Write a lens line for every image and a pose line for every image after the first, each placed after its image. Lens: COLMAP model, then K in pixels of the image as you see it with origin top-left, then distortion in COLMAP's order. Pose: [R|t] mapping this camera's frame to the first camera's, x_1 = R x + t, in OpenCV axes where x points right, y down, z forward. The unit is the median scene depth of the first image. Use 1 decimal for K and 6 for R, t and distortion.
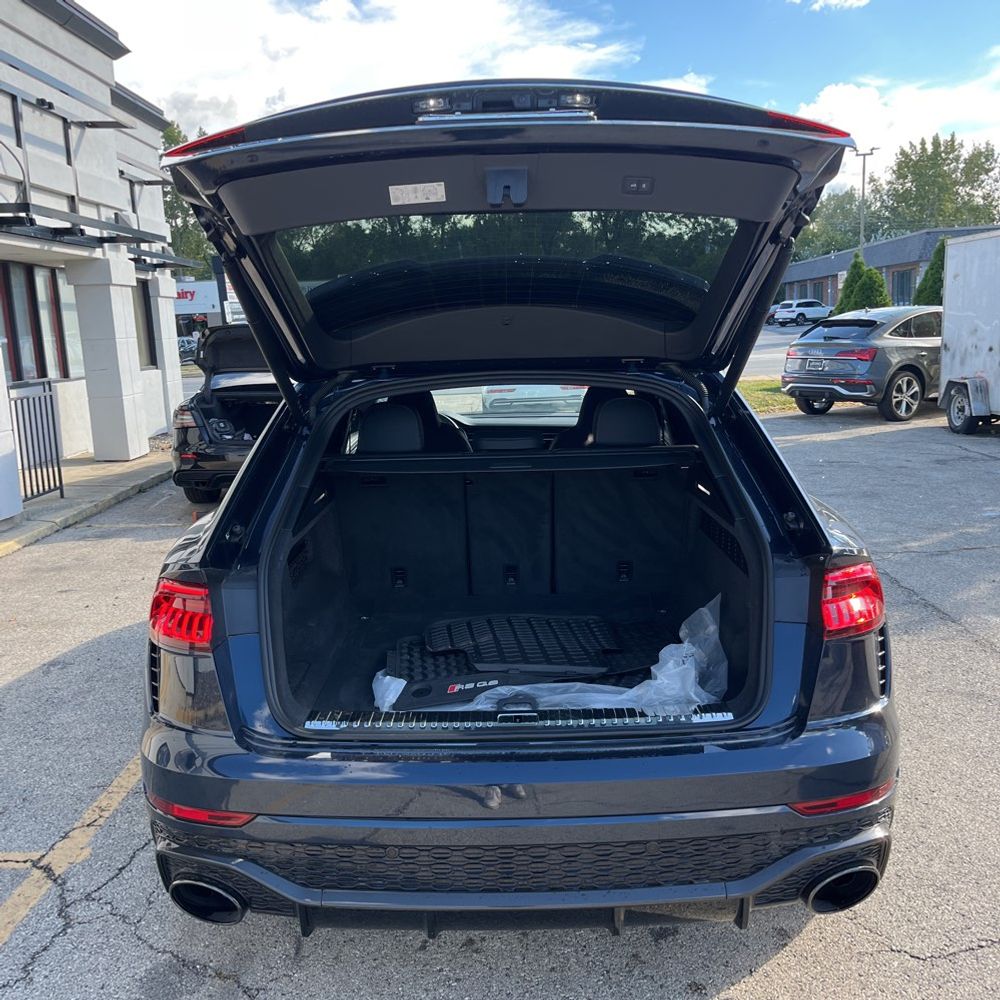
lens RADIAL K [[1017.4, 0, 495.6], [0, 1017.4, 497.8], [0, 0, 1]] dist [0.020628, 0.000000]
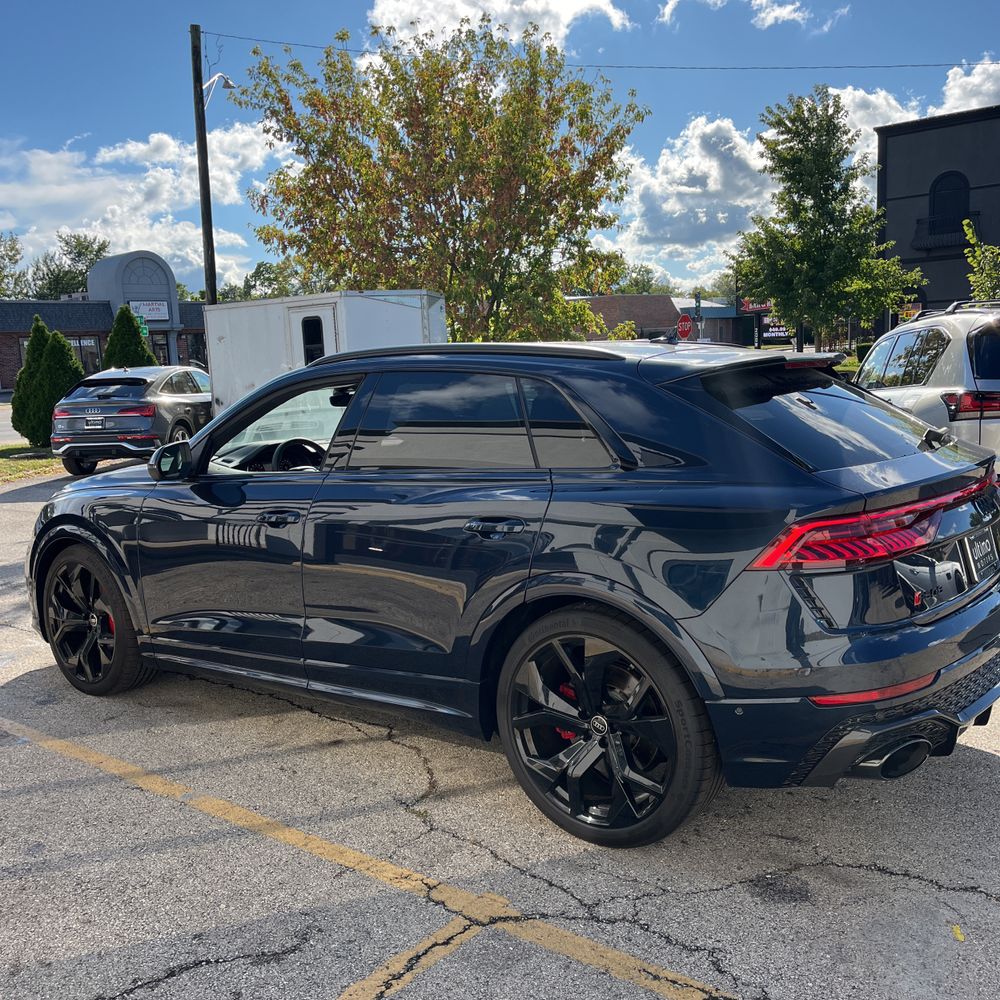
lens RADIAL K [[1017.4, 0, 493.0], [0, 1017.4, 495.8], [0, 0, 1]] dist [0.020628, 0.000000]
pose [[0.607447, -0.095577, 0.788589, -0.381686], [0.154111, 0.988053, 0.001041, -0.001622], [-0.779267, 0.120898, 0.614920, 0.141642]]
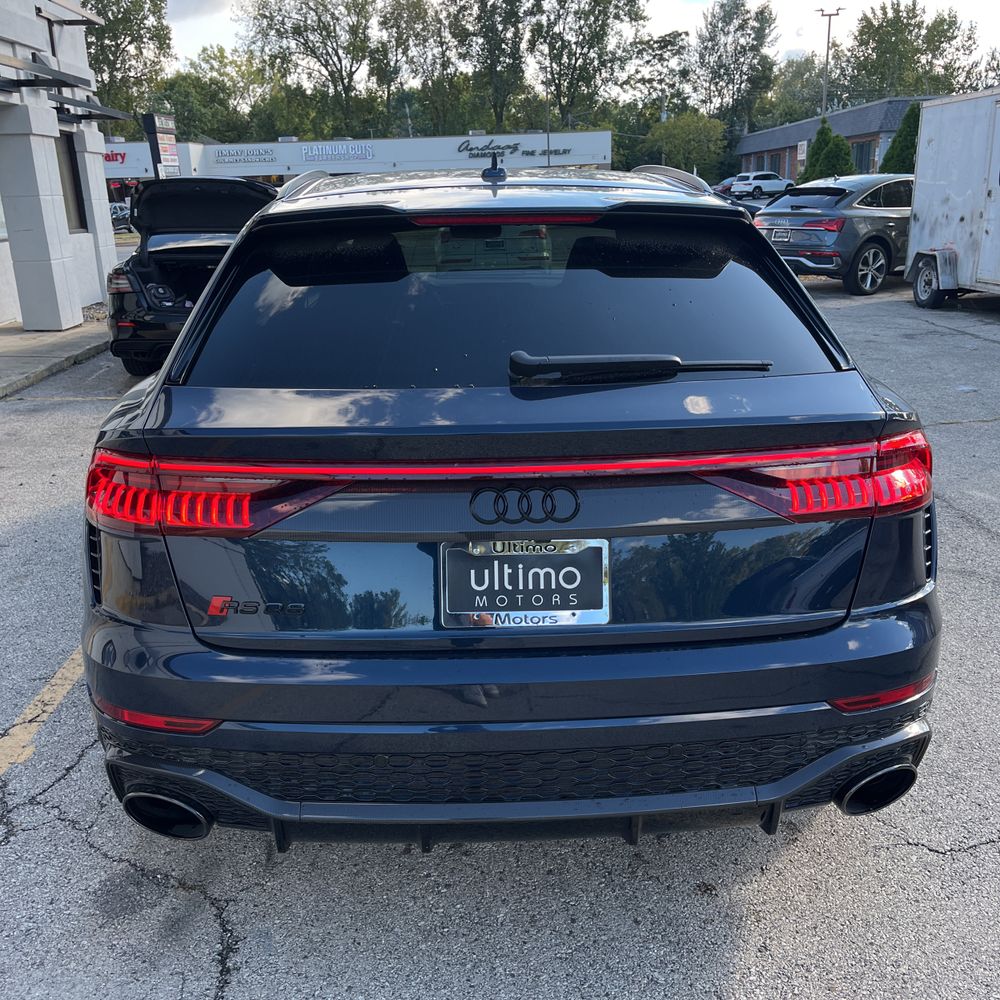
lens RADIAL K [[1017.4, 0, 498.4], [0, 1017.4, 499.1], [0, 0, 1]] dist [0.020628, 0.000000]
pose [[0.998590, -0.003041, 0.052996, -0.010772], [-0.003331, 0.992800, 0.119738, 0.004792], [-0.052979, -0.119745, 0.991390, 0.036350]]
